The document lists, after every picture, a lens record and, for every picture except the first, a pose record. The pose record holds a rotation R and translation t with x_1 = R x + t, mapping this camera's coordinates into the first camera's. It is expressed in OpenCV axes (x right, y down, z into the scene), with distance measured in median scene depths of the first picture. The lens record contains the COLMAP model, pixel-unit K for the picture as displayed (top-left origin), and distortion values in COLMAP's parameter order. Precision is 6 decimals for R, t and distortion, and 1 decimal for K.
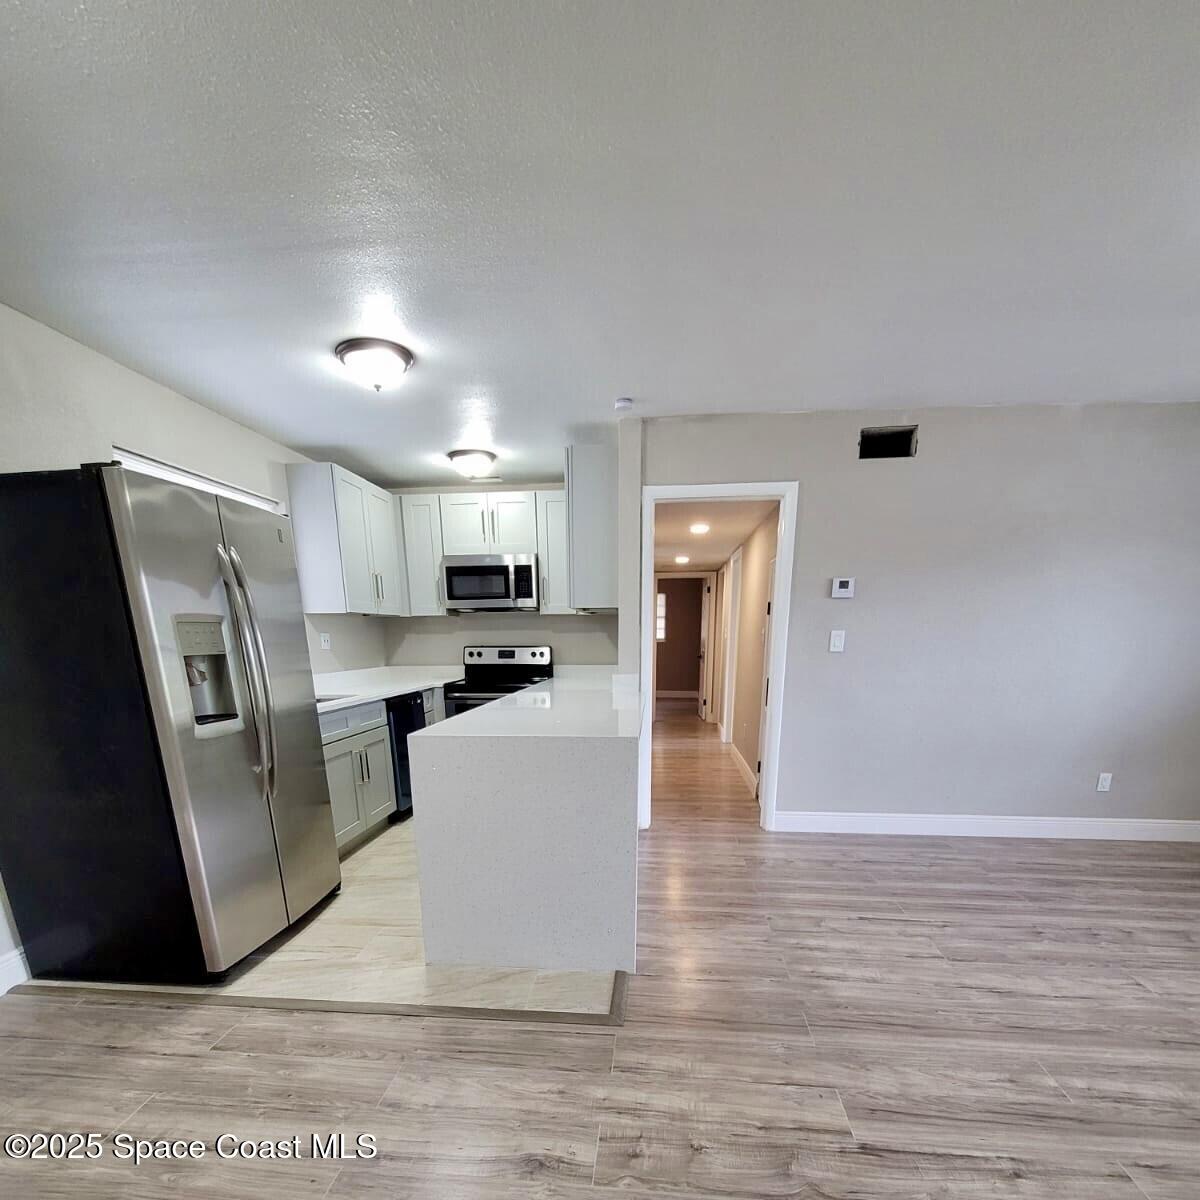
lens RADIAL K [[627.2, 0, 600.0], [0, 627.2, 600.0], [0, 0, 1]] dist [-0.000542, -0.000762]
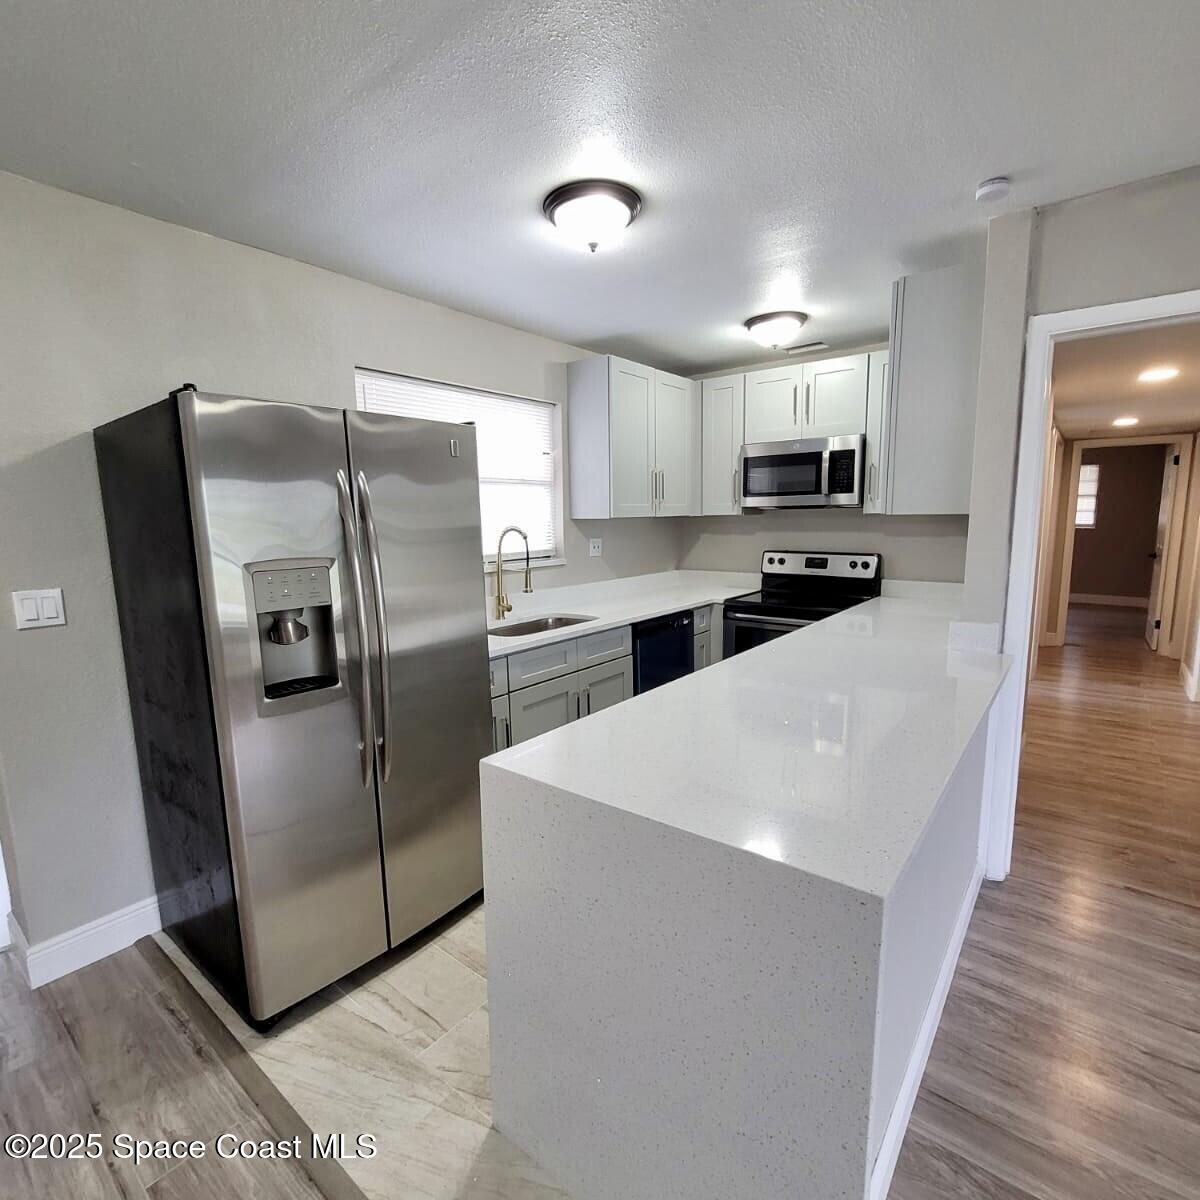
lens RADIAL K [[635.2, 0, 517.2], [0, 635.2, 544.0], [0, 0, 1]] dist [-0.002741, -0.001424]
pose [[0.807137, 0.024275, -0.589865, 0.026136], [0.027011, 0.996589, 0.077973, -0.014155], [0.589746, -0.078868, 0.803728, 0.130571]]
